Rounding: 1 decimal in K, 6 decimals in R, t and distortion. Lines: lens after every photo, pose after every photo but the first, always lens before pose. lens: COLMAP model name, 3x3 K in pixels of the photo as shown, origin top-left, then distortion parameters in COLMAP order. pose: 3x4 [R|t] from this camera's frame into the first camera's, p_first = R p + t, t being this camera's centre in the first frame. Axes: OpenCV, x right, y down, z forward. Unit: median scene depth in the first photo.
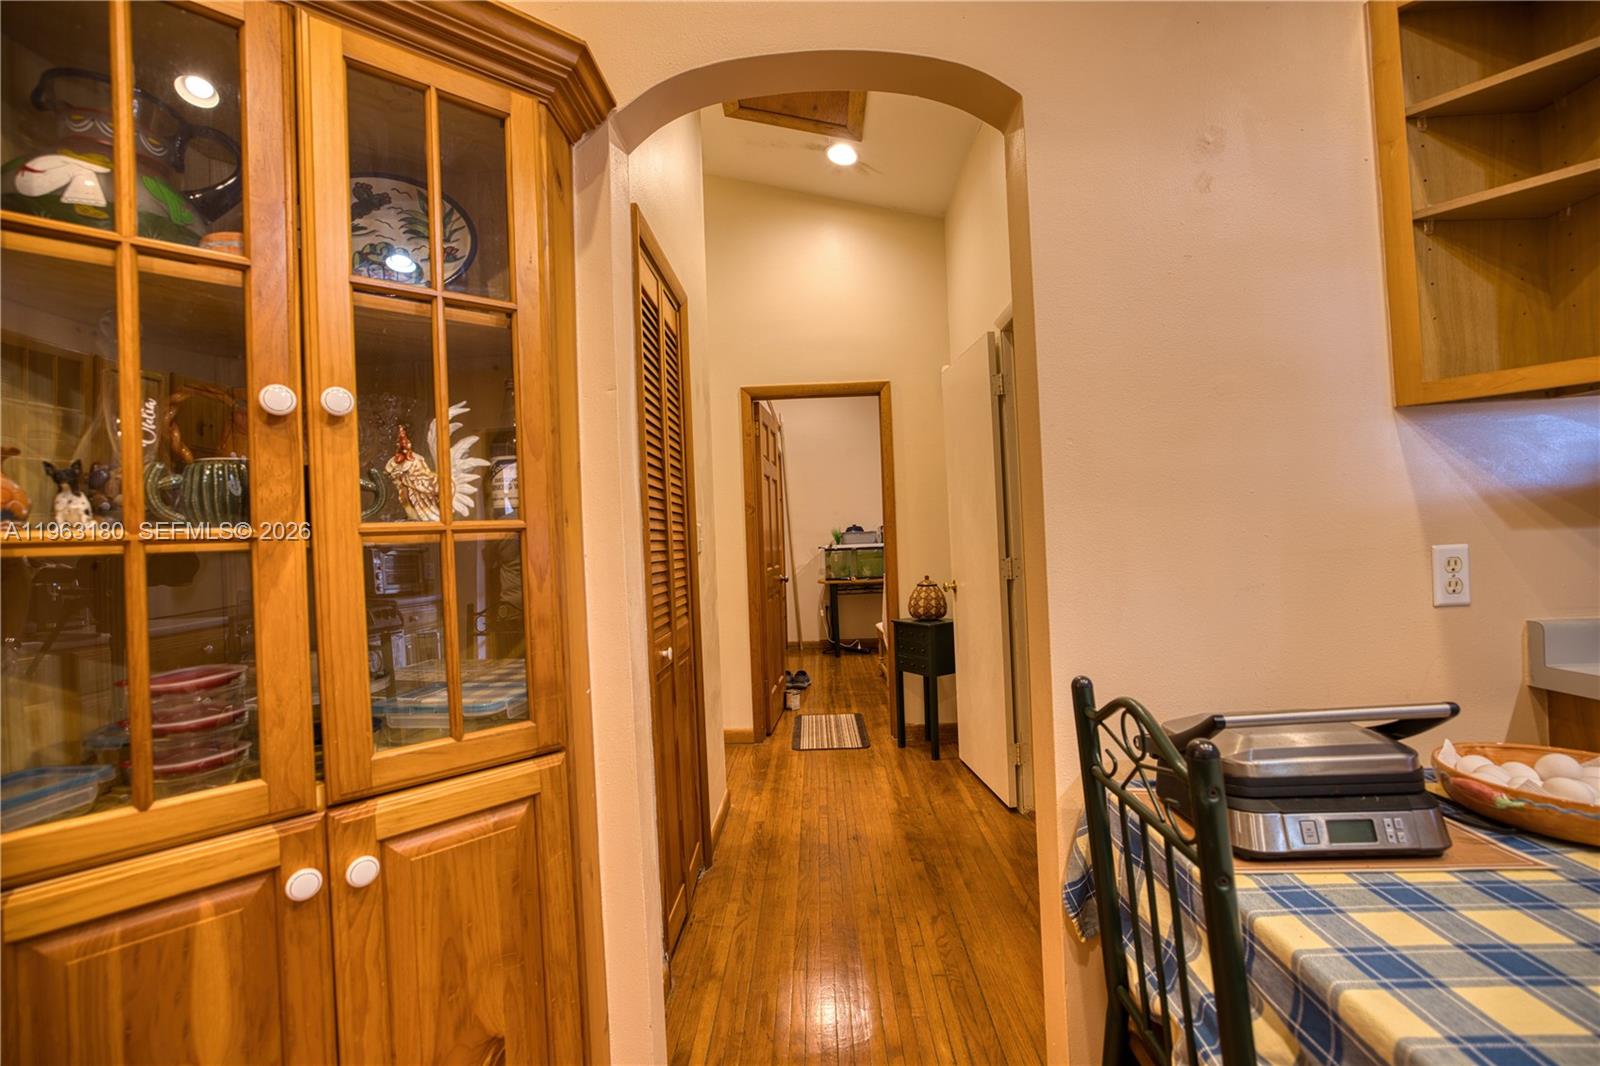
lens RADIAL K [[678.2, 0, 800.0], [0, 678.2, 533.0], [0, 0, 1]] dist [-0.024846, -0.000050]
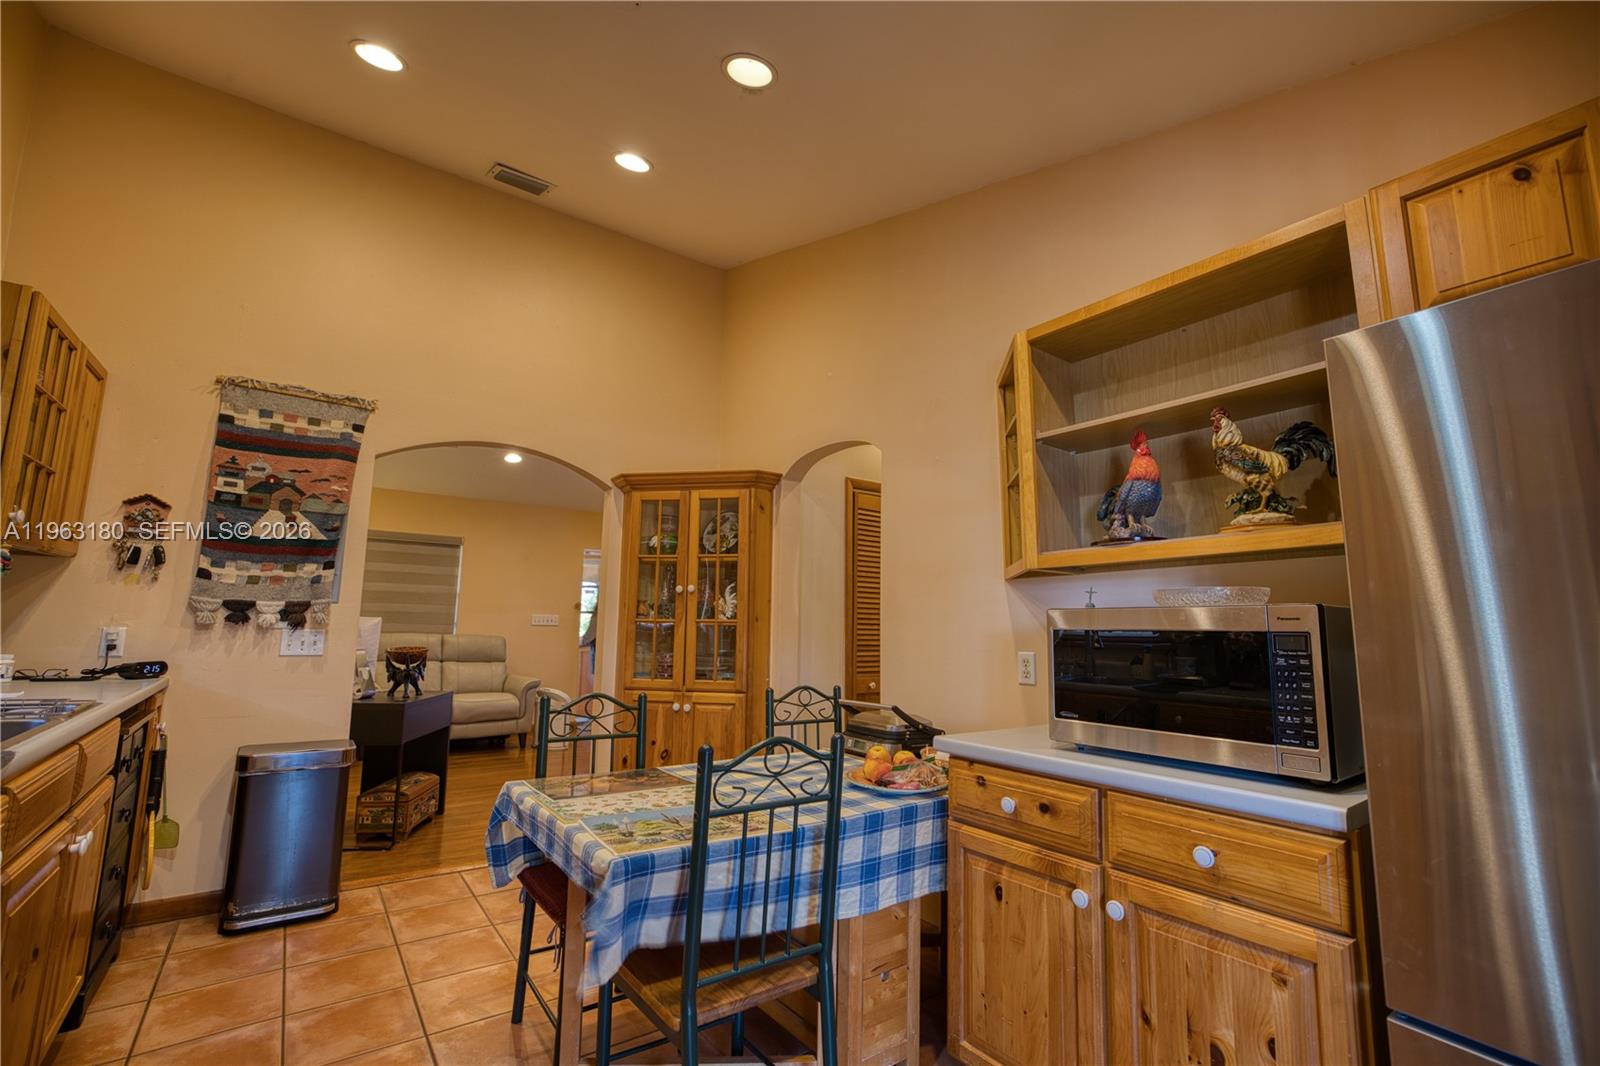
lens RADIAL K [[678.2, 0, 800.0], [0, 678.2, 533.0], [0, 0, 1]] dist [-0.024846, -0.000050]
pose [[0.612289, -0.058812, -0.788444, 2.430629], [-0.040093, 0.993637, -0.105253, -0.103949], [0.789617, 0.096056, 0.606035, -0.817227]]
